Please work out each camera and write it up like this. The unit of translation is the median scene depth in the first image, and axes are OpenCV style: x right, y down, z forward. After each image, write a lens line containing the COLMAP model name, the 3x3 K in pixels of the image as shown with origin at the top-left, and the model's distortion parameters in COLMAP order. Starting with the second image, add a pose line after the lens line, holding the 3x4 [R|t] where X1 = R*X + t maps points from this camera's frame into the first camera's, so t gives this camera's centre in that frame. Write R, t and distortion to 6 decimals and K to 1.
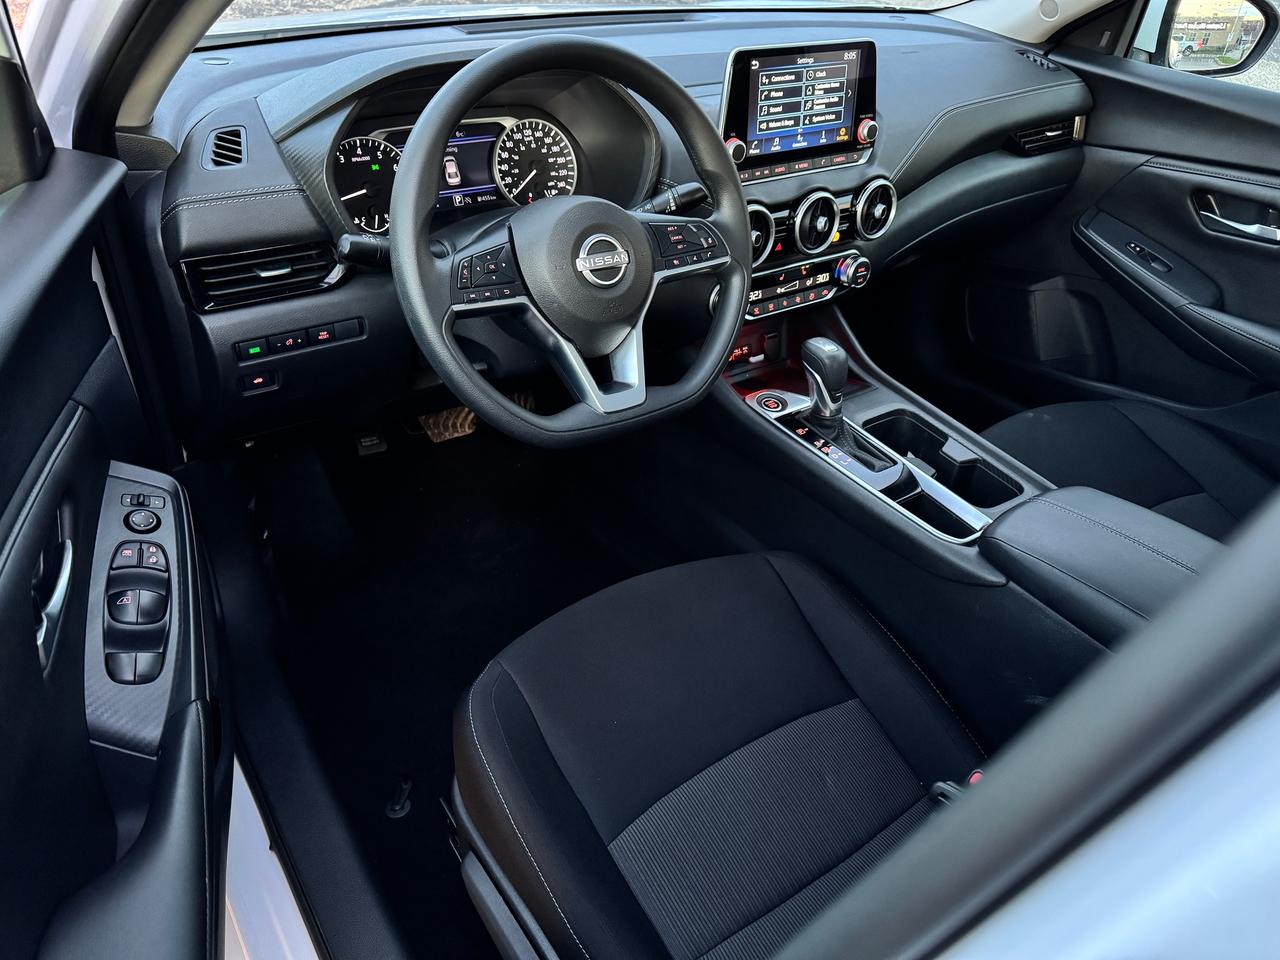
lens RADIAL K [[850.2, 0, 640.0], [0, 850.2, 480.0], [0, 0, 1]] dist [0.063976, -0.103929]
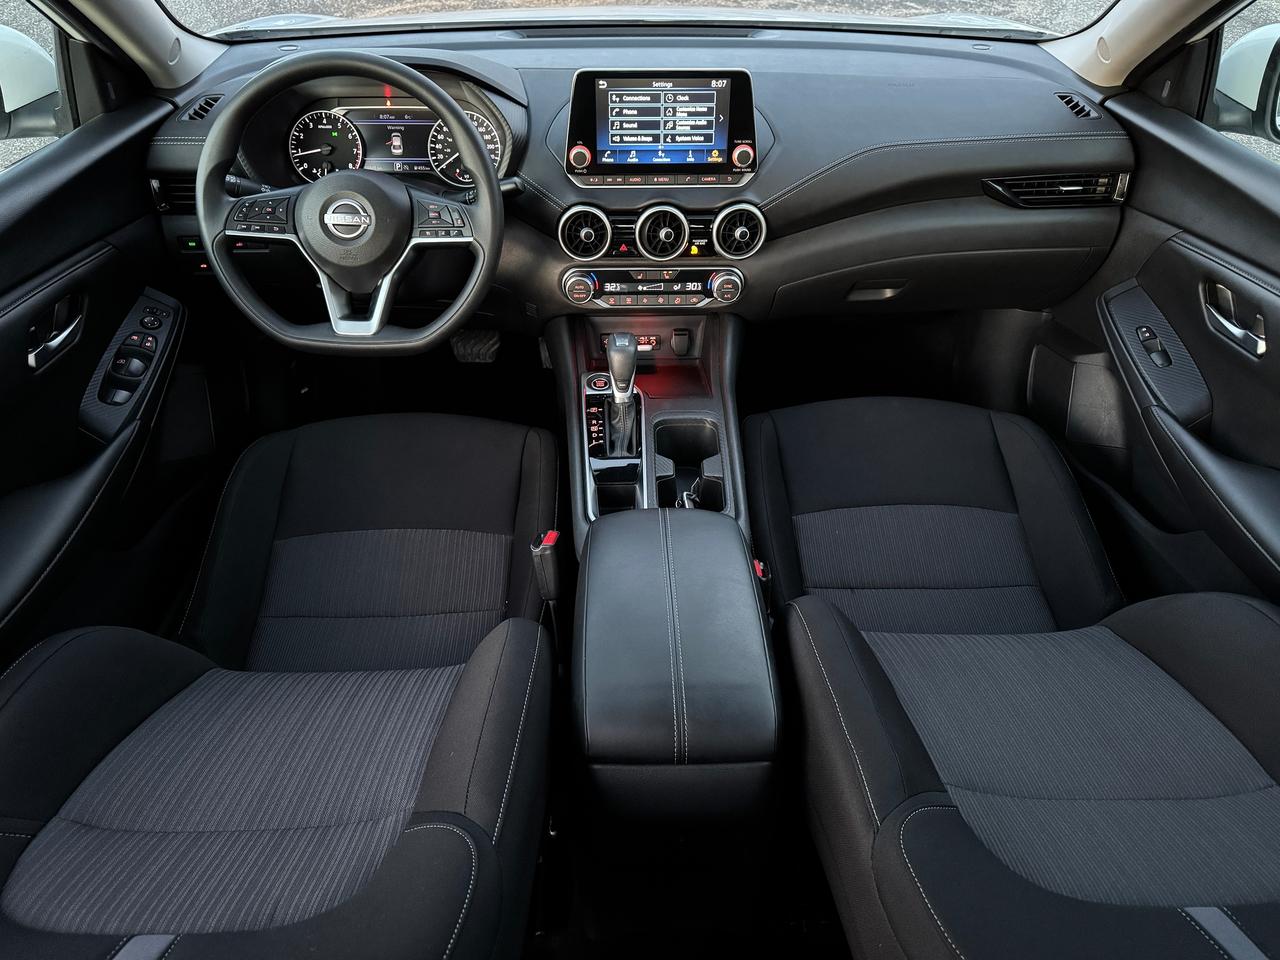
lens RADIAL K [[827.2, 0, 640.0], [0, 827.2, 480.0], [0, 0, 1]] dist [0.065579, -0.098088]
pose [[0.846692, 0.297828, -0.440920, 0.779369], [-0.284400, 0.953678, 0.098052, -0.096170], [0.449699, 0.042378, 0.892175, 0.043694]]
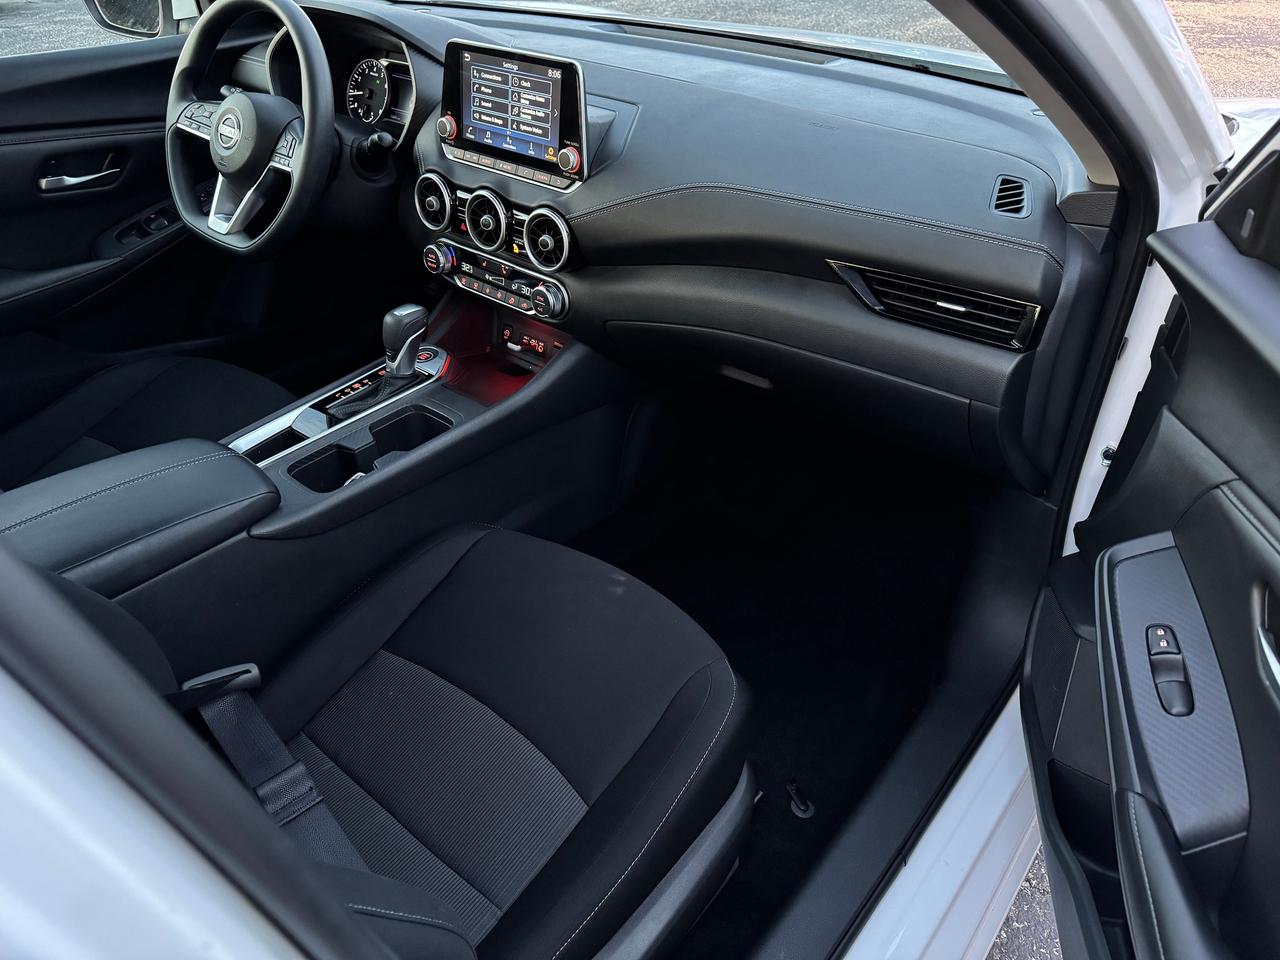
lens RADIAL K [[850.2, 0, 640.0], [0, 850.2, 480.0], [0, 0, 1]] dist [0.063976, -0.103929]
pose [[0.284796, 0.524837, -0.802146, 1.304270], [-0.564758, 0.768016, 0.301992, -0.495046], [0.774557, 0.367013, 0.515134, 0.753458]]
